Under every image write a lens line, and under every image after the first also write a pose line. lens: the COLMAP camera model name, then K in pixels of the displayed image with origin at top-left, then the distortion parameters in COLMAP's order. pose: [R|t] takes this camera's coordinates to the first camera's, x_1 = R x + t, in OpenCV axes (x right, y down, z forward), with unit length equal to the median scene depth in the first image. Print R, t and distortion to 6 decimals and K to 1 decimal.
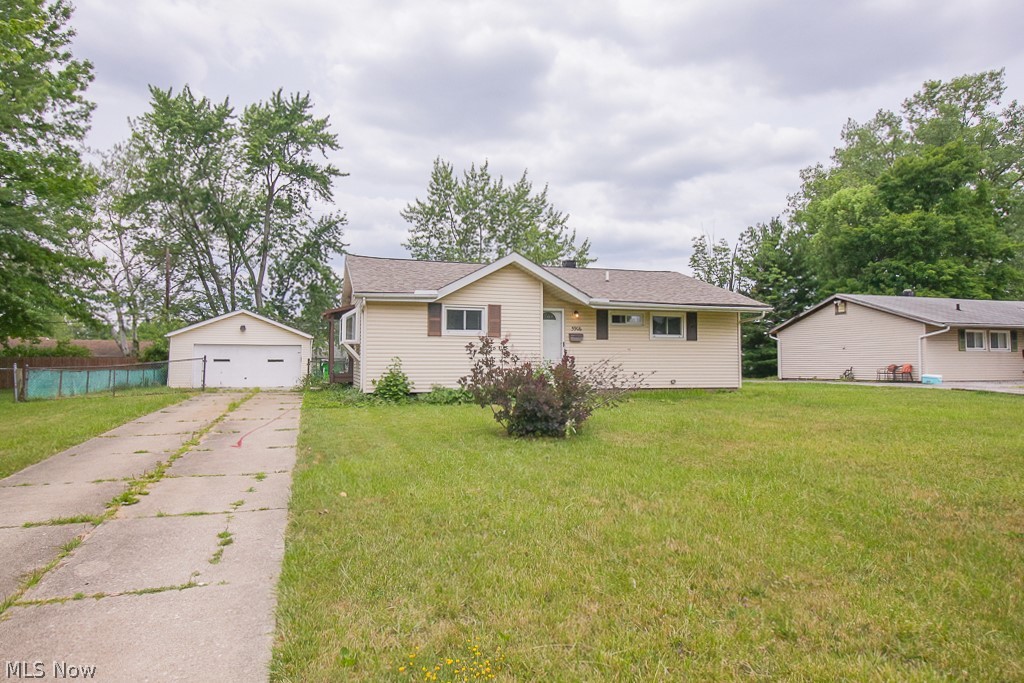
lens RADIAL K [[642.9, 0, 512.0], [0, 642.9, 341.5], [0, 0, 1]] dist [0.001467, -0.003904]
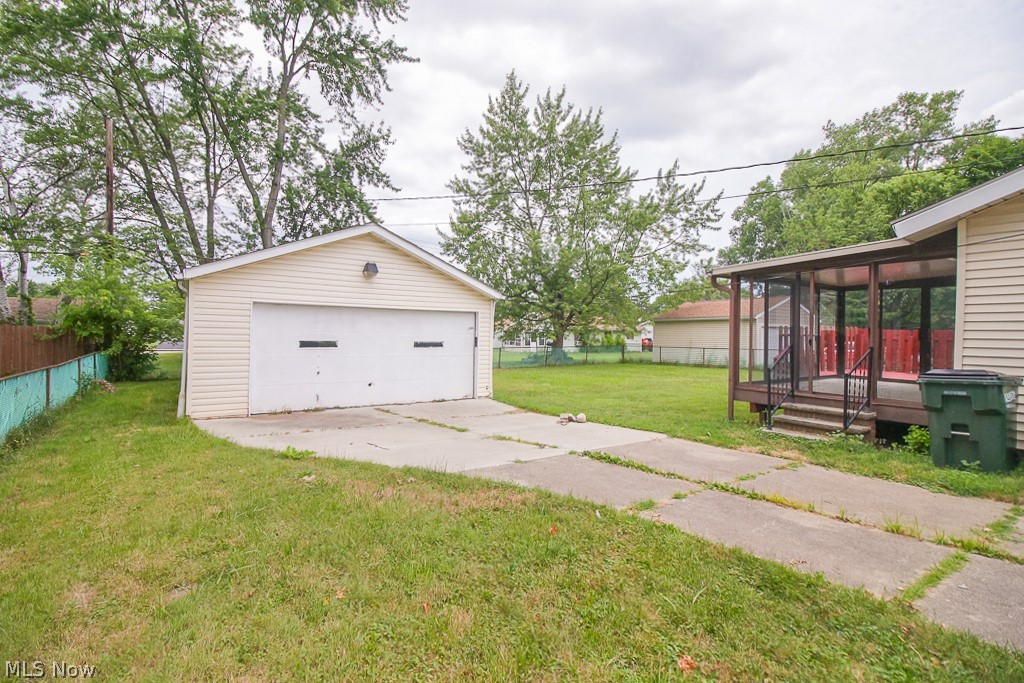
lens RADIAL K [[480.6, 0, 508.5], [0, 480.6, 327.7], [0, 0, 1]] dist [0.016583, -0.011170]
pose [[0.955937, 0.014785, 0.293201, -0.374010], [-0.021161, 0.999603, 0.018585, 0.008936], [-0.292810, -0.023970, 0.955870, 0.587782]]
